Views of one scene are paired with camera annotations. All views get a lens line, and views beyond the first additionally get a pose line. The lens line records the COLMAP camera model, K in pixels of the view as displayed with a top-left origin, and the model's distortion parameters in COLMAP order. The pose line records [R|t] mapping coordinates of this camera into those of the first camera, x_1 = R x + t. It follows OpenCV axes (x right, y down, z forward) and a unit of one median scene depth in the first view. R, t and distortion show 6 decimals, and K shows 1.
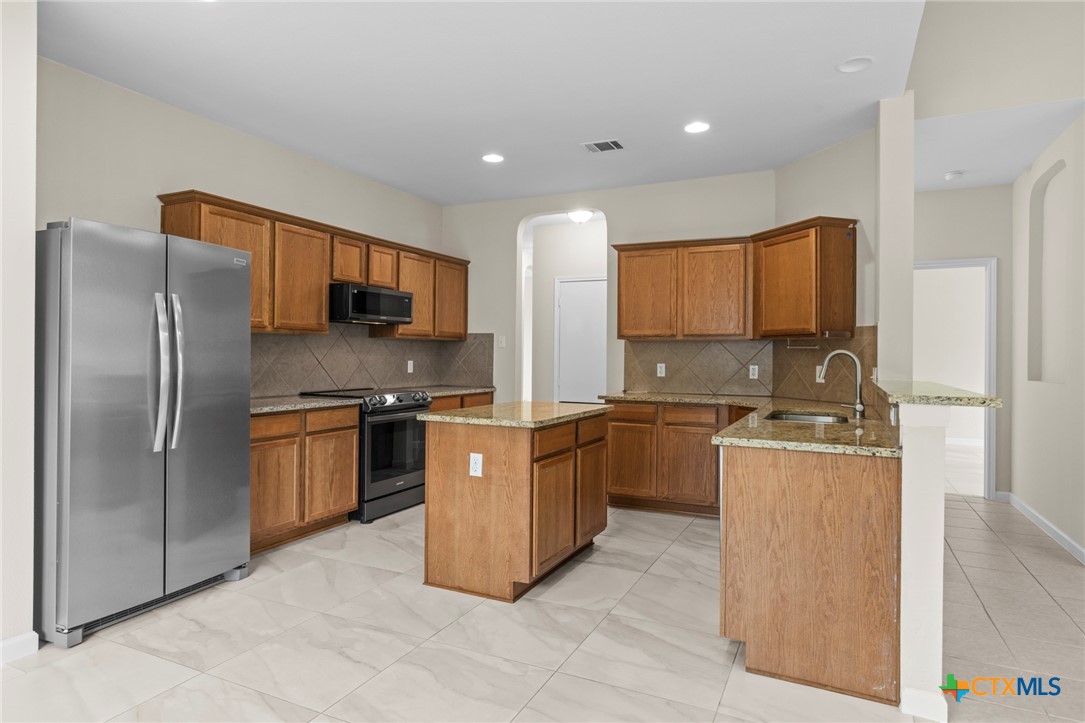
lens RADIAL K [[633.8, 0, 547.9], [0, 633.8, 356.4], [0, 0, 1]] dist [0.002124, 0.003087]
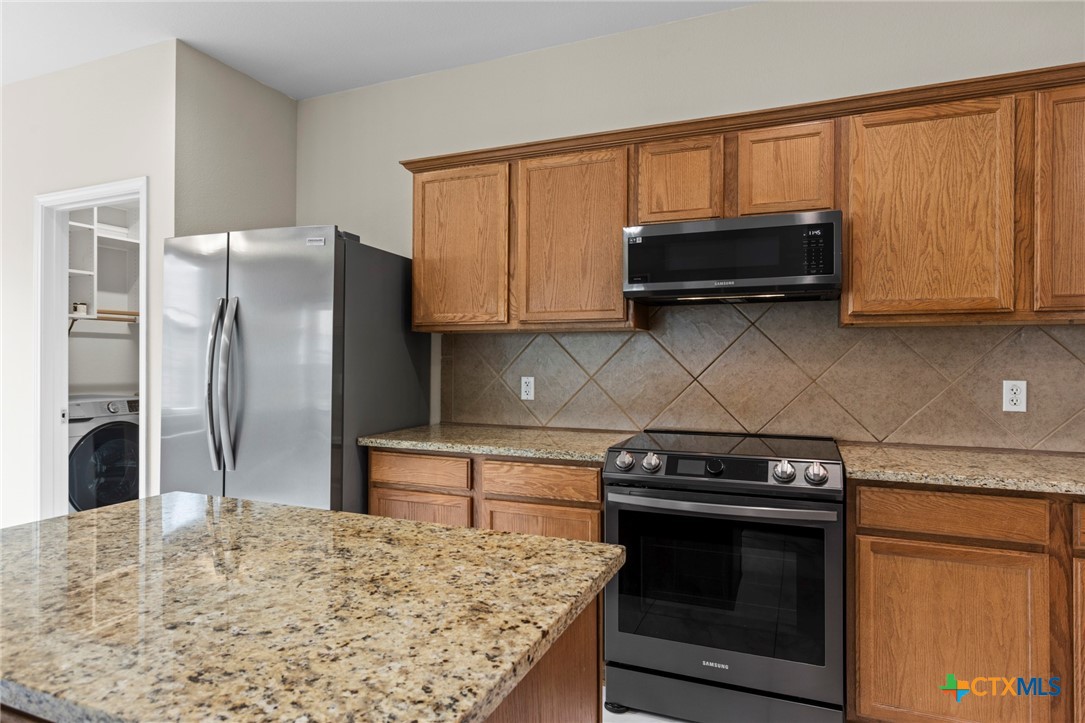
lens RADIAL K [[633.8, 0, 547.9], [0, 633.8, 356.4], [0, 0, 1]] dist [0.002124, 0.003087]
pose [[0.032077, -0.010679, -0.999428, 0.208155], [-0.001984, 0.999940, -0.010748, -0.003991], [0.999483, 0.002328, 0.032054, 0.933114]]
